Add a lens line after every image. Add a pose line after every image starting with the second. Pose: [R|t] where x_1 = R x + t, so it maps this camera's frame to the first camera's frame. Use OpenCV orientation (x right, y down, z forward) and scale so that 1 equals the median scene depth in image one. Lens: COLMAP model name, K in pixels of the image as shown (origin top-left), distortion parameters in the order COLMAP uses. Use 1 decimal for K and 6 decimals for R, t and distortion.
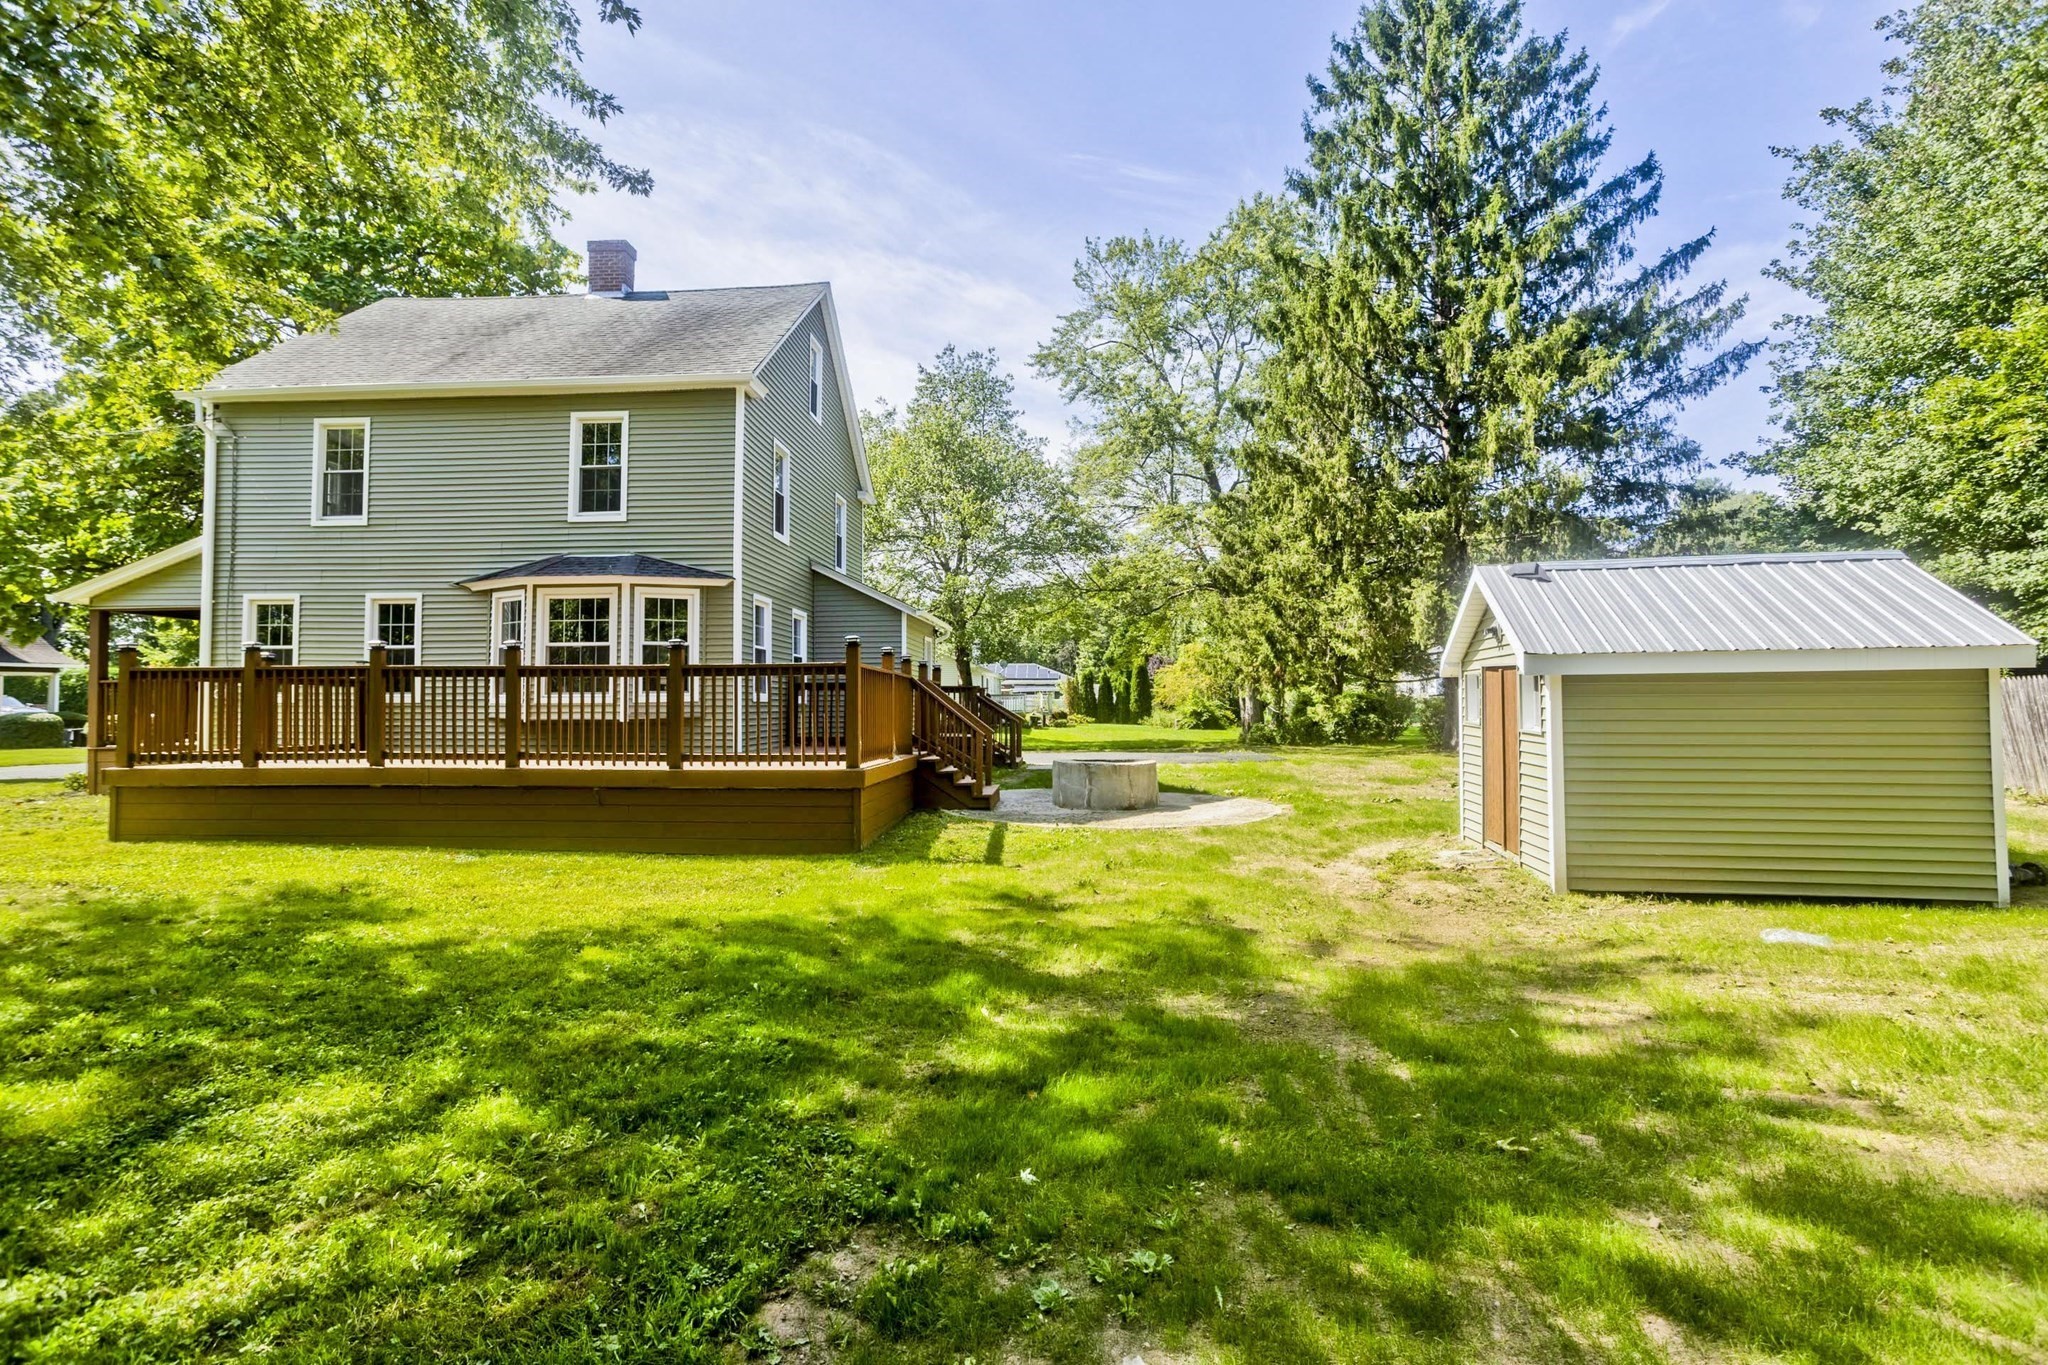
lens RADIAL K [[1002.0, 0, 1026.7], [0, 1002.0, 670.4], [0, 0, 1]] dist [-0.055696, 0.033573]
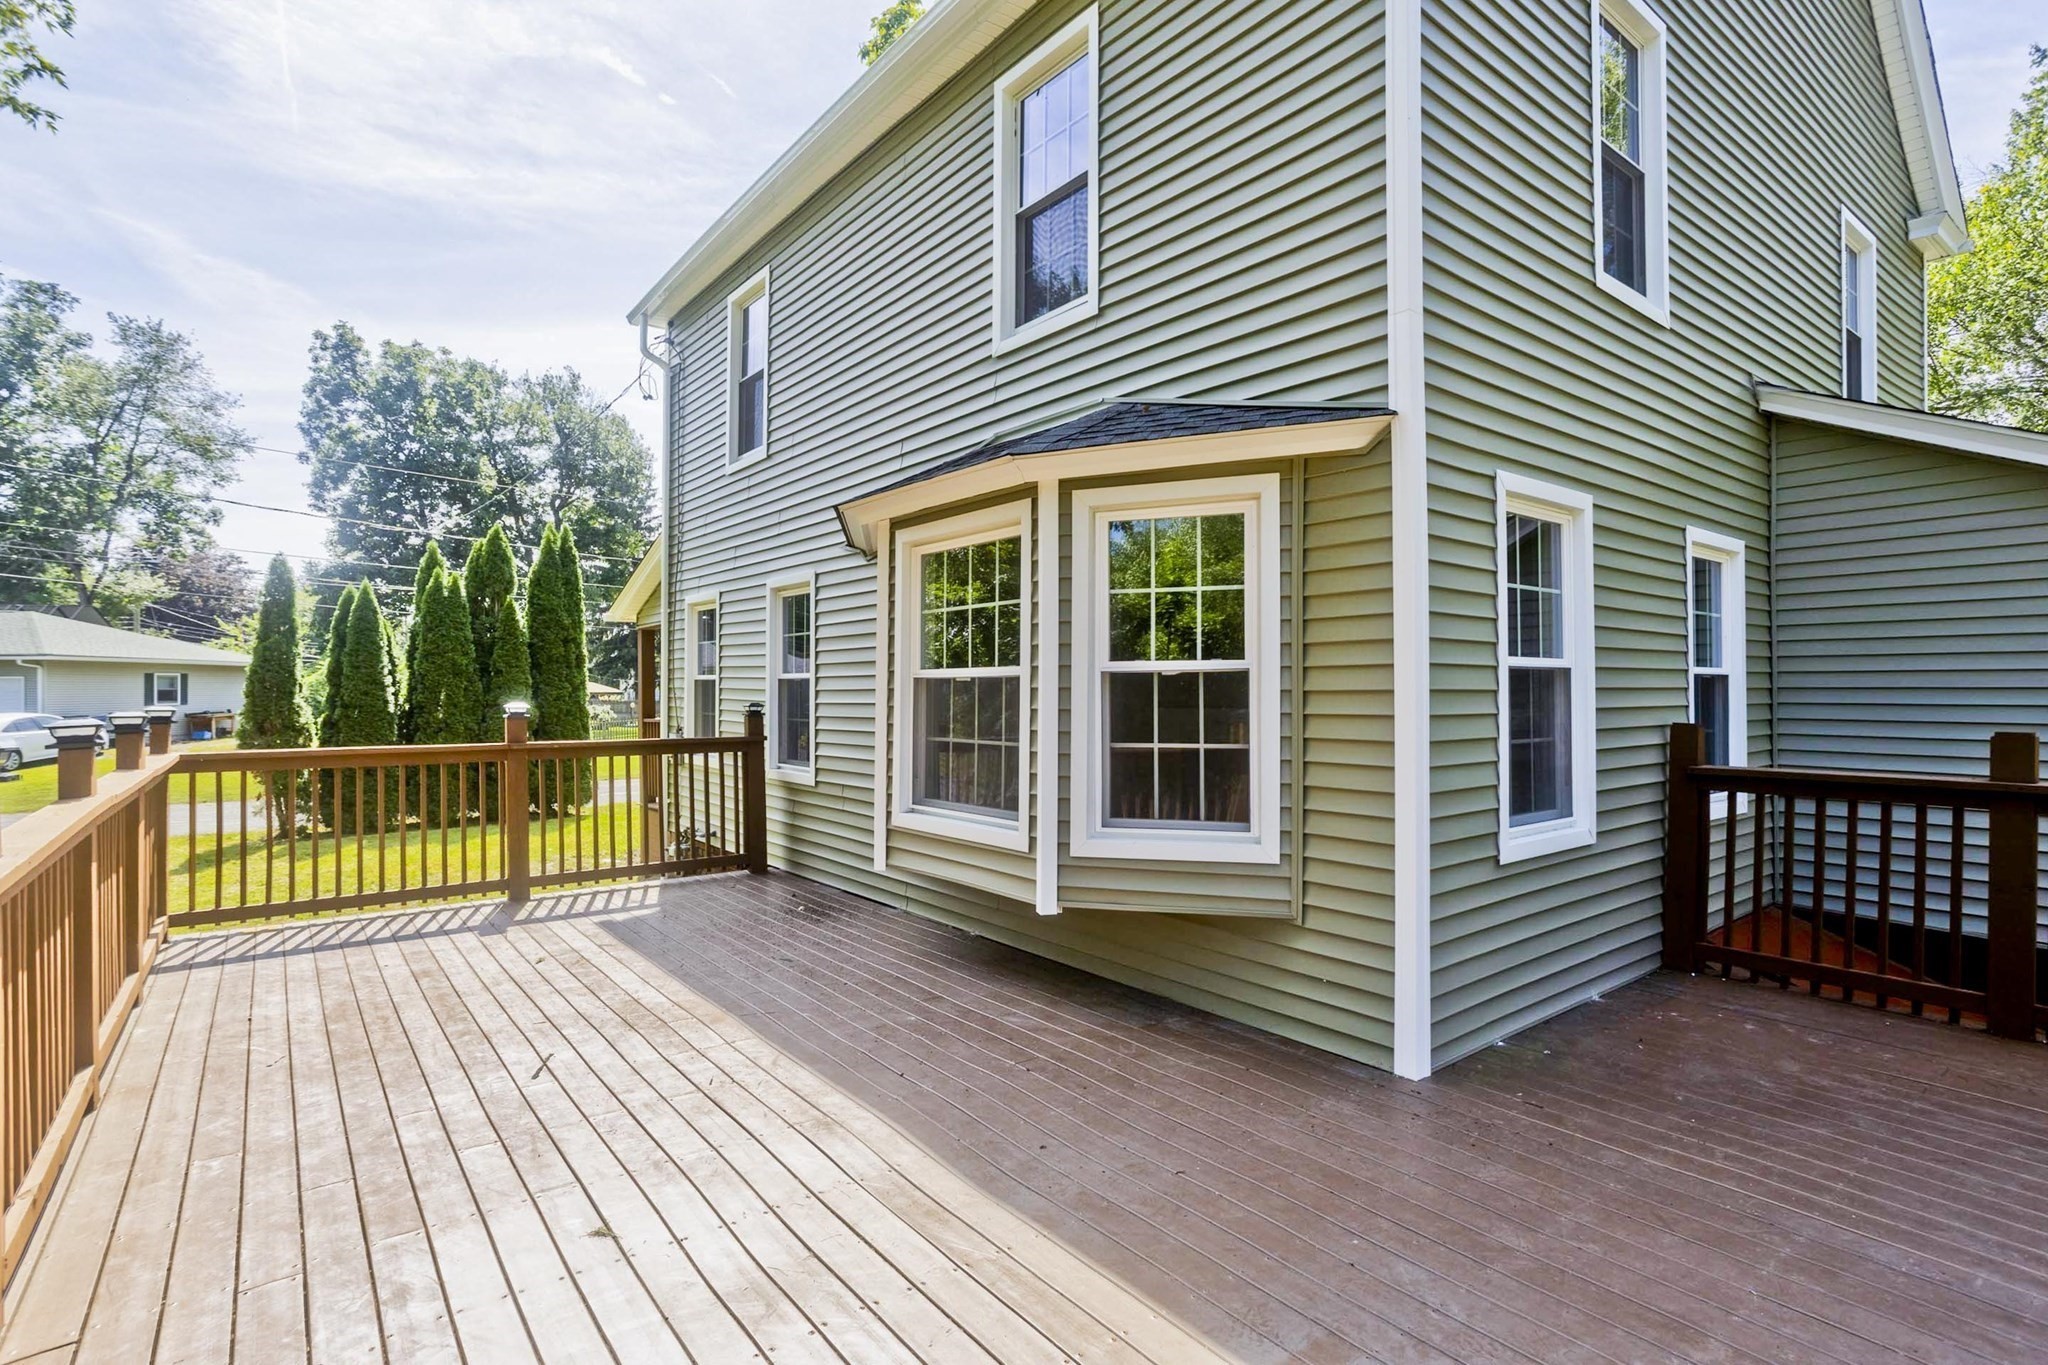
lens RADIAL K [[1002.0, 0, 1026.7], [0, 1002.0, 670.4], [0, 0, 1]] dist [-0.055696, 0.033573]
pose [[0.643293, -0.009210, -0.765565, -0.154576], [0.025810, 0.999620, 0.009663, -0.029319], [0.765185, -0.025976, 0.643286, 0.753681]]
